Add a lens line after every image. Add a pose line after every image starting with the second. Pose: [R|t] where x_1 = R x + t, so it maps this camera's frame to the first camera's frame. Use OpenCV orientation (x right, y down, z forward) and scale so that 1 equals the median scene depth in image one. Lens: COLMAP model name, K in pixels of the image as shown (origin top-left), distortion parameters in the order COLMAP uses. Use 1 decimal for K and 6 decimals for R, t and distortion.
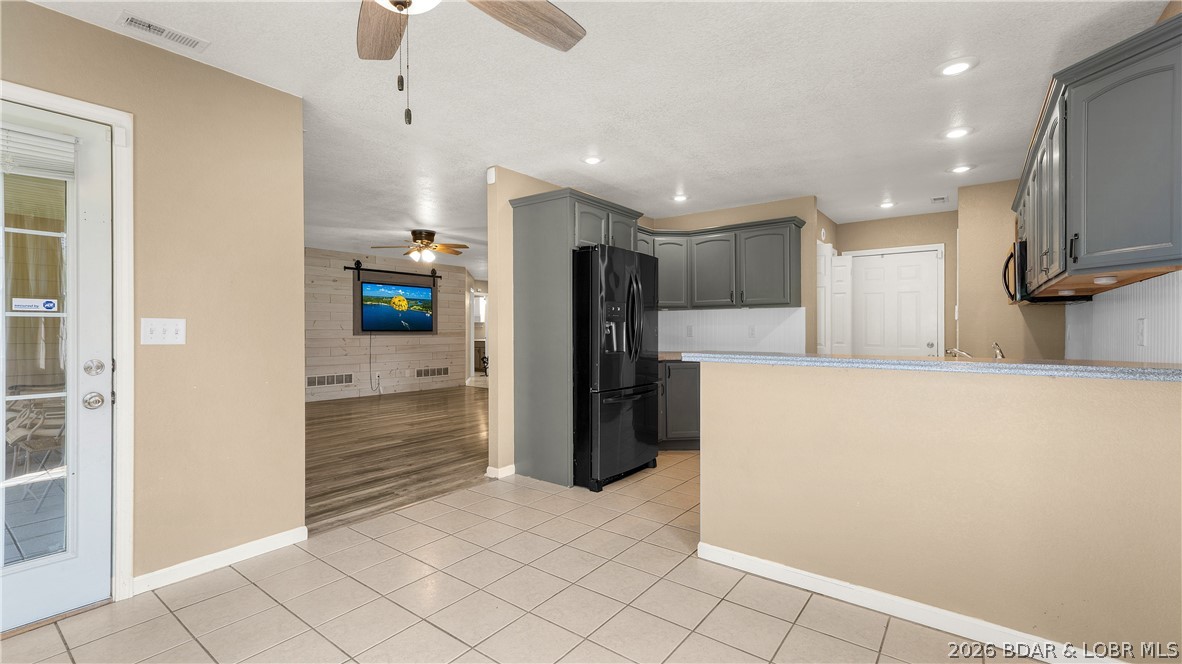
lens RADIAL K [[547.8, 0, 534.9], [0, 547.8, 322.6], [0, 0, 1]] dist [-0.030236, -0.000334]
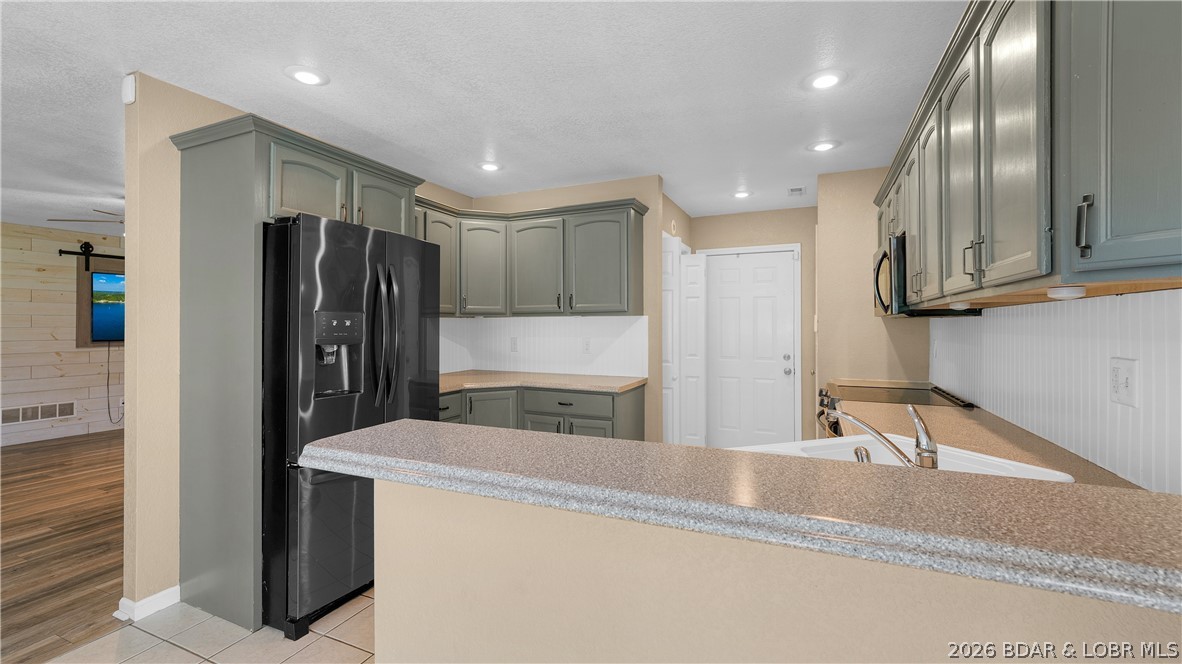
lens RADIAL K [[537.0, 0, 586.5], [0, 537.0, 314.2], [0, 0, 1]] dist [-0.004155, -0.000893]
pose [[0.959420, 0.002834, 0.281966, 0.176511], [0.000236, 0.999941, -0.010853, -0.020656], [-0.281980, 0.010479, 0.959363, 0.256699]]
